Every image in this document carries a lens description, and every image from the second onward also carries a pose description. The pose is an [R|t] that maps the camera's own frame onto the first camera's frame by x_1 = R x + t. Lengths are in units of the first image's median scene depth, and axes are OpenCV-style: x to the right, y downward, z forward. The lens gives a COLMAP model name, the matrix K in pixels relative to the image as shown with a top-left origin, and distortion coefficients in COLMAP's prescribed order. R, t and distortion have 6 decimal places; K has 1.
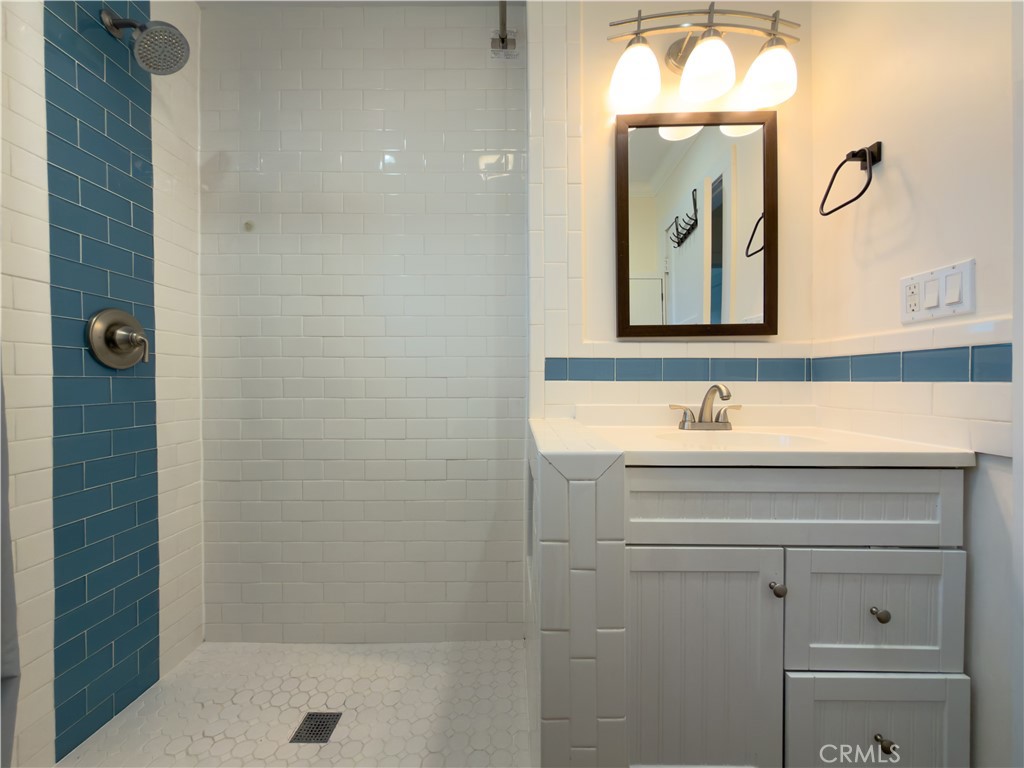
lens RADIAL K [[407.4, 0, 510.2], [0, 407.4, 387.1], [0, 0, 1]] dist [0.002326, -0.000201]
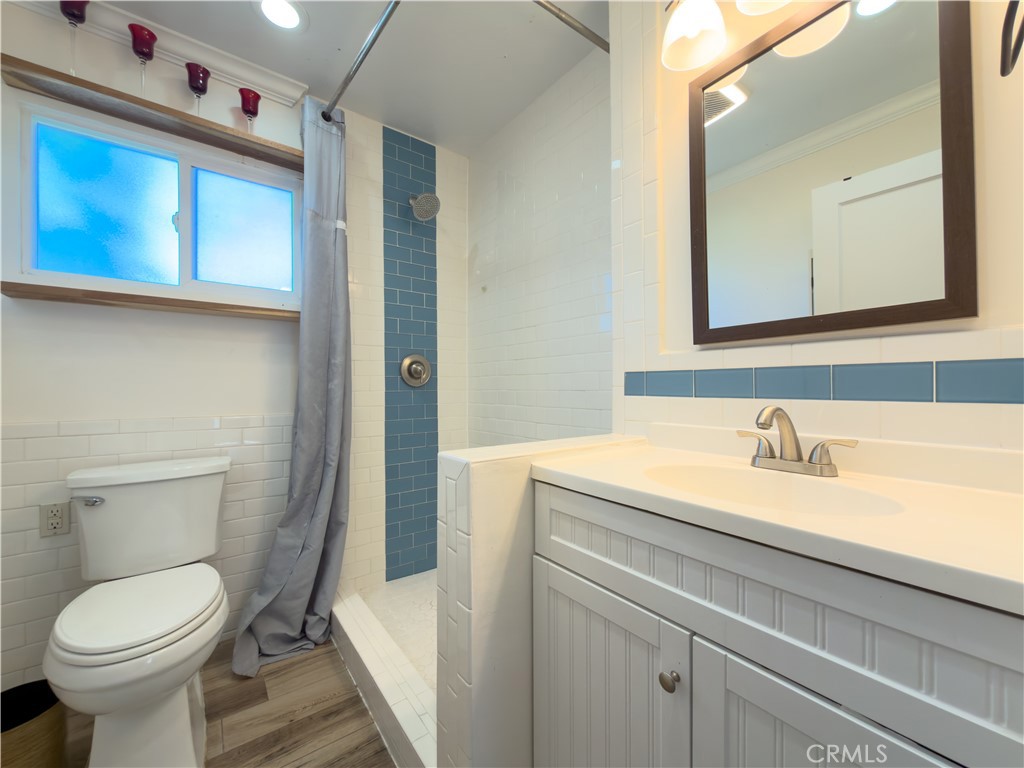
lens RADIAL K [[407.4, 0, 511.1], [0, 407.4, 385.5], [0, 0, 1]] dist [0.002326, -0.000201]
pose [[0.613614, -0.005542, -0.789587, 0.696039], [-0.006275, 0.999910, -0.011895, -0.027110], [0.789581, 0.012254, 0.613524, 0.191835]]
